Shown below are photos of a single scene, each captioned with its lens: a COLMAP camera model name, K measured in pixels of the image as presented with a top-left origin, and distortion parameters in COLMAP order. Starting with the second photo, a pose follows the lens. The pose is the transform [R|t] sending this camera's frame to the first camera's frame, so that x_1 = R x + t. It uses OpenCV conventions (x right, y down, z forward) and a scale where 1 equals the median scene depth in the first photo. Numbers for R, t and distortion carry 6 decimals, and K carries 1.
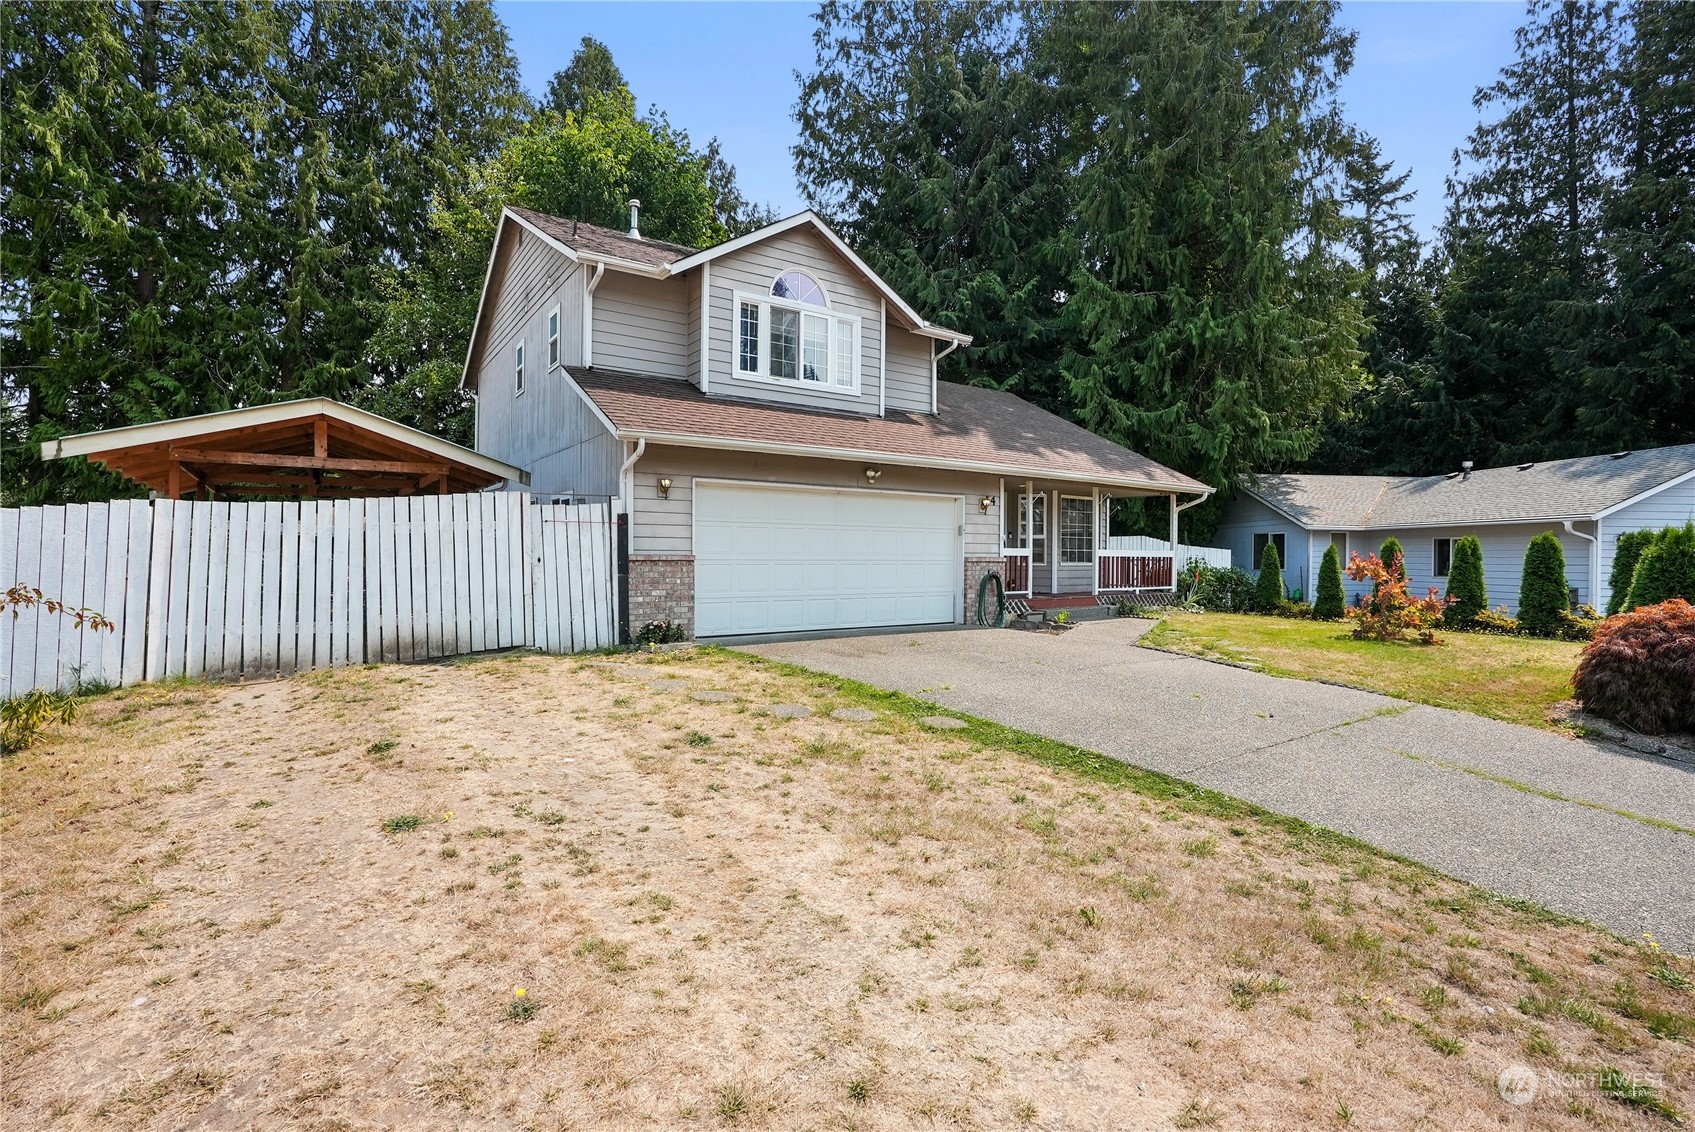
lens RADIAL K [[776.0, 0, 847.5], [0, 776.0, 566.0], [0, 0, 1]] dist [-0.041461, 0.000241]
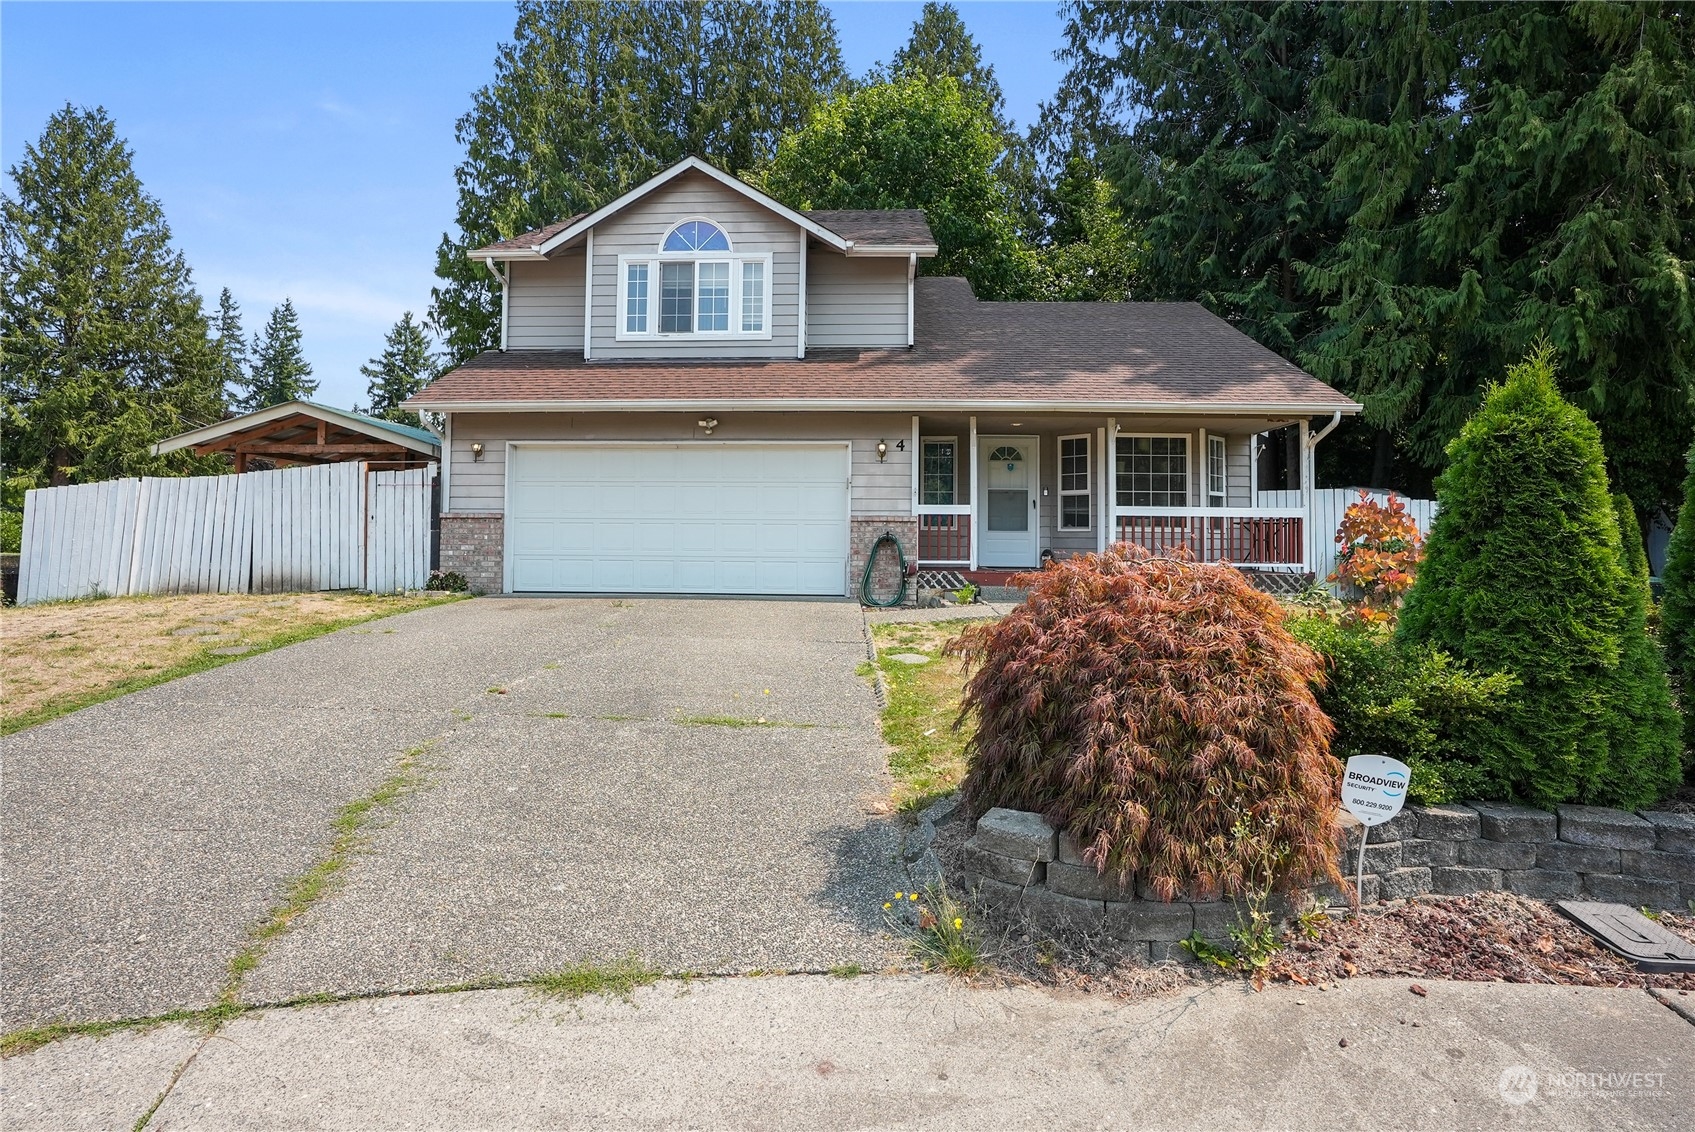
lens RADIAL K [[870.1, 0, 847.6], [0, 870.1, 518.9], [0, 0, 1]] dist [-0.038024, 0.000335]
pose [[0.798181, -0.017074, -0.602175, 0.756266], [-0.010381, 0.999060, -0.042087, 0.032756], [0.602328, 0.039844, 0.797254, 0.284977]]
